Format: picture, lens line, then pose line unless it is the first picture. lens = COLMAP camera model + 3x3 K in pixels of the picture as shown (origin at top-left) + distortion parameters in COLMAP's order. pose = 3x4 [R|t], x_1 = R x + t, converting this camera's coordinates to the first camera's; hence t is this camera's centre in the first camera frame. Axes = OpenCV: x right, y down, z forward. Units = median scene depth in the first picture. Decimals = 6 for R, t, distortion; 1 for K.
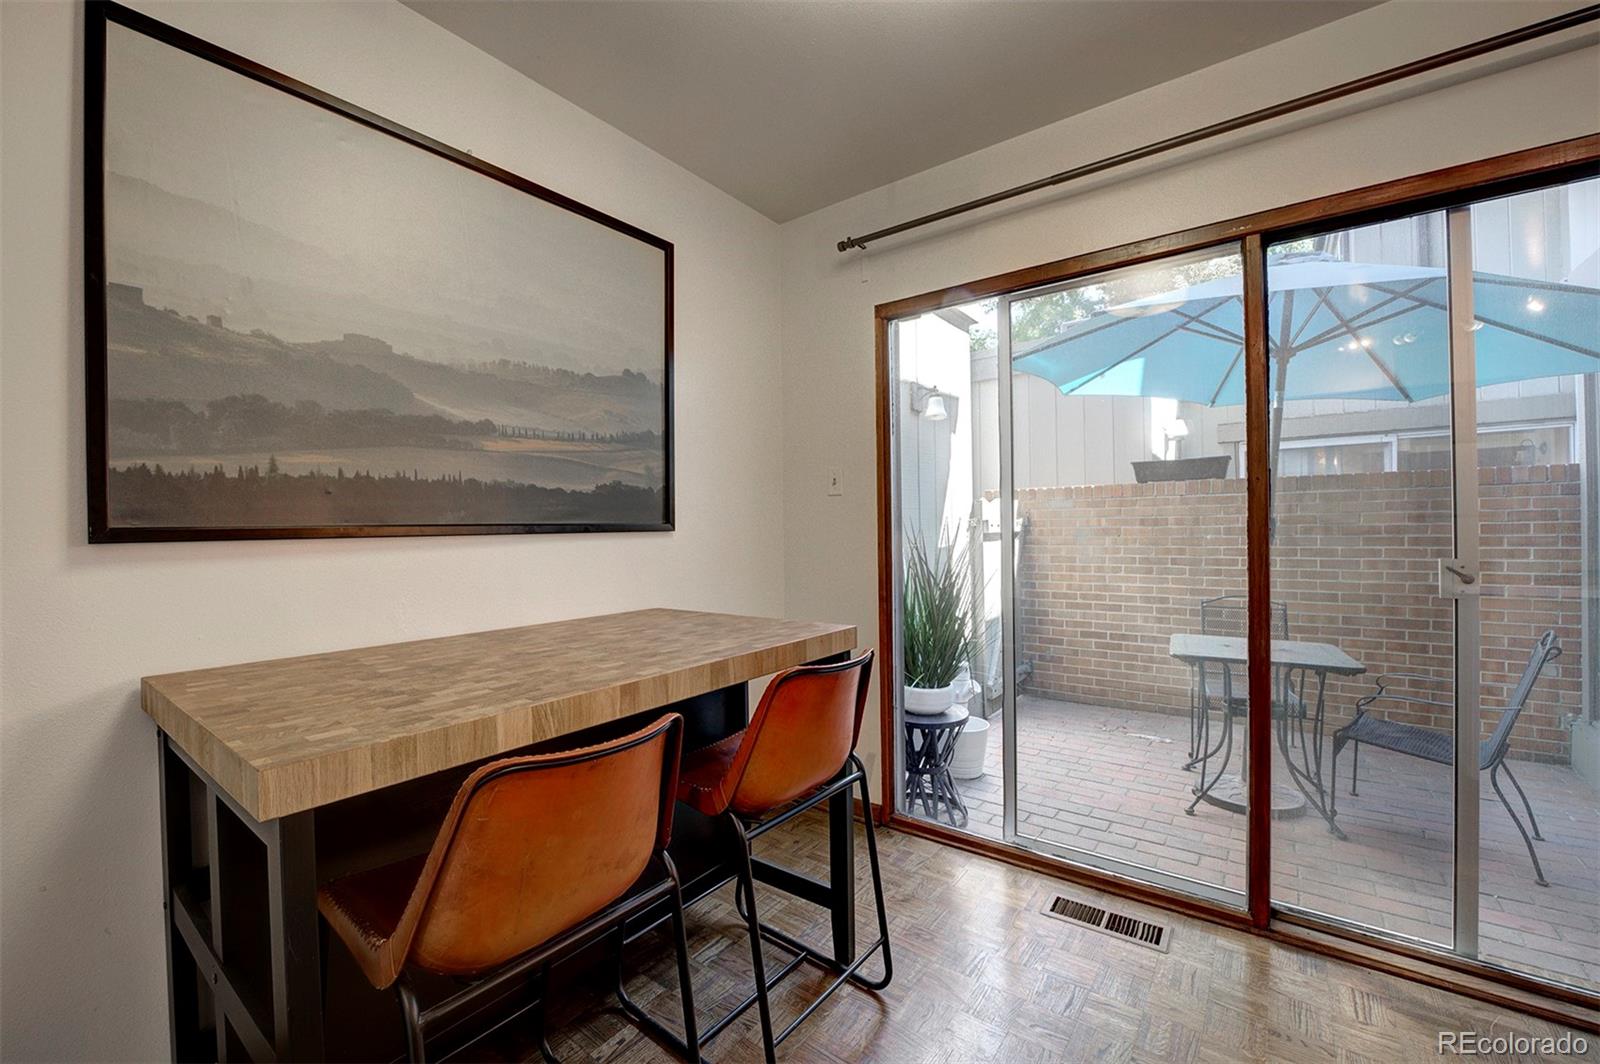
lens RADIAL K [[658.3, 0, 820.7], [0, 658.3, 532.3], [0, 0, 1]] dist [-0.025394, 0.000278]
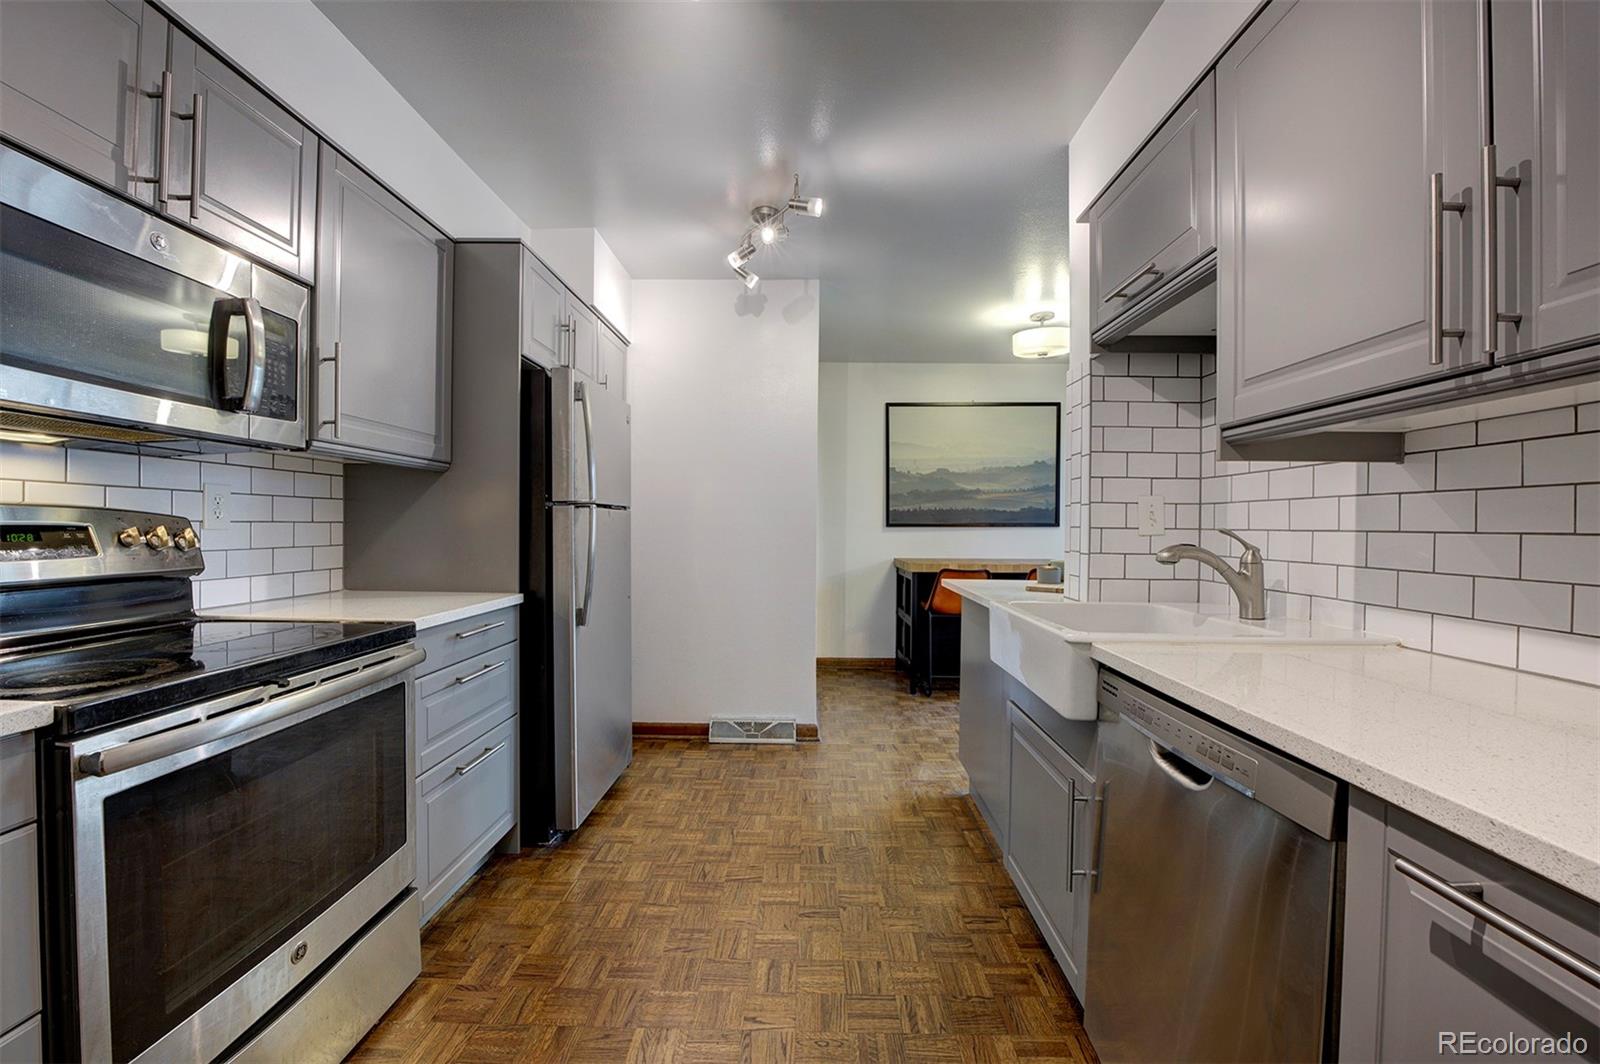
lens RADIAL K [[658.3, 0, 820.7], [0, 658.3, 532.3], [0, 0, 1]] dist [-0.025394, 0.000278]
pose [[0.609765, 0.020090, -0.792328, 1.579116], [-0.018841, 0.999764, 0.010849, 0.010283], [0.792358, 0.008313, 0.609999, -1.543090]]
